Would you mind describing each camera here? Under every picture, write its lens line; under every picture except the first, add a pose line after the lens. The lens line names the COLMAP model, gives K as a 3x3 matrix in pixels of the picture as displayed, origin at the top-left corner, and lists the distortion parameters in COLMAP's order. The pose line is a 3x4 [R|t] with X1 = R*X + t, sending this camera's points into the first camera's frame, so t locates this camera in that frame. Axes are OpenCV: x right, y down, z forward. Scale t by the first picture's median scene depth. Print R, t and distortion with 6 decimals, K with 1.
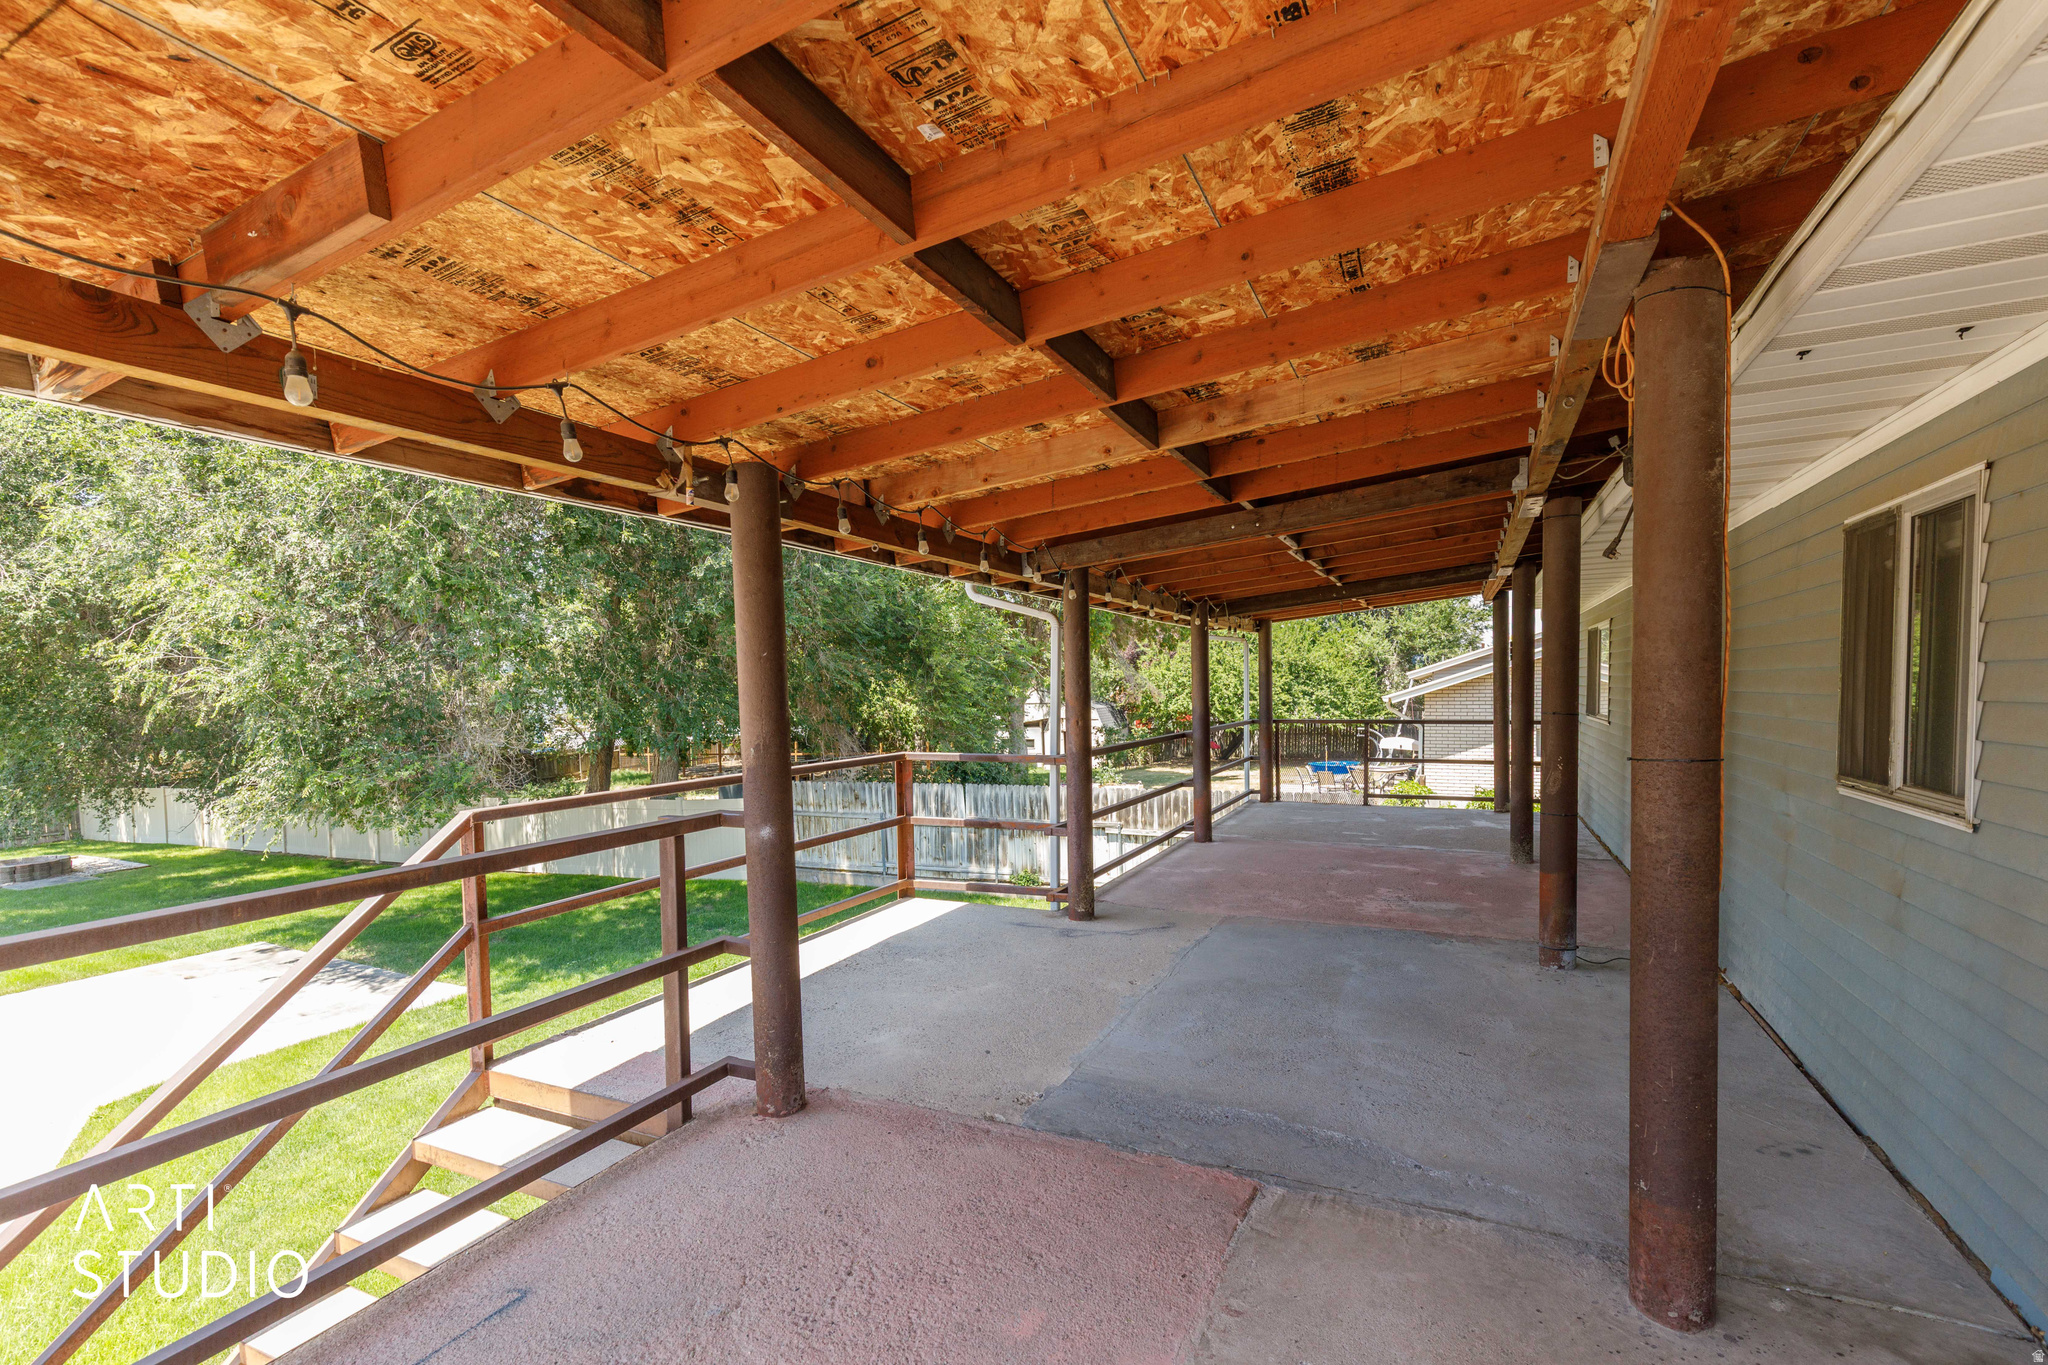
lens RADIAL K [[936.4, 0, 1061.3], [0, 936.4, 733.9], [0, 0, 1]] dist [0.006709, 0.000019]
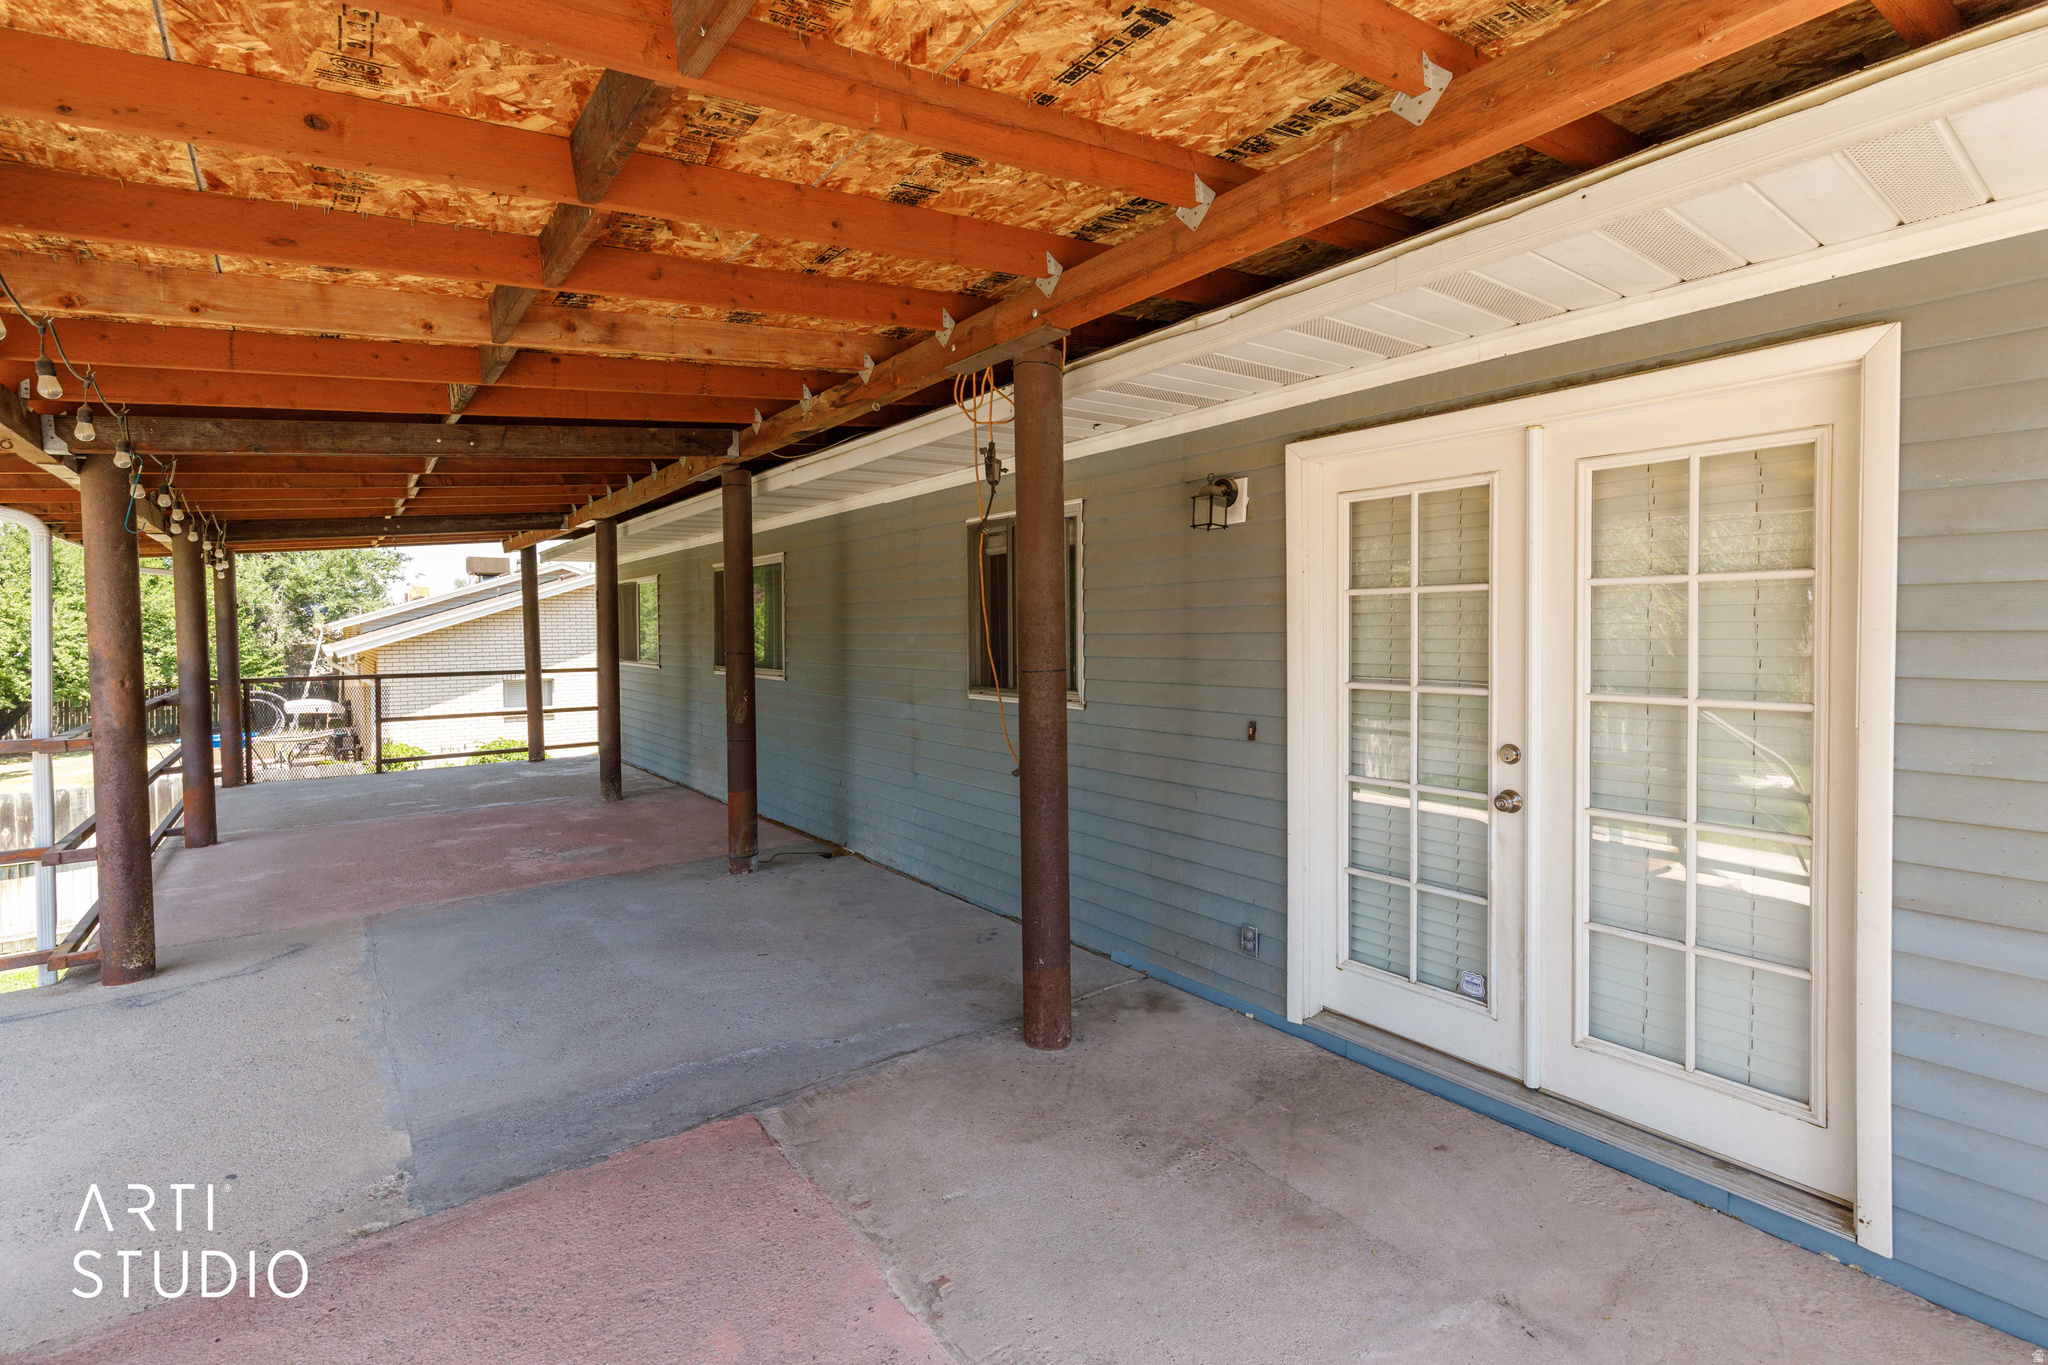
lens RADIAL K [[936.4, 0, 993.4], [0, 936.4, 651.3], [0, 0, 1]] dist [0.006709, 0.000019]
pose [[0.474649, -0.012403, 0.880088, -0.410034], [0.049350, 0.998703, -0.012540, 0.006800], [-0.878790, 0.049384, 0.474646, 0.204348]]
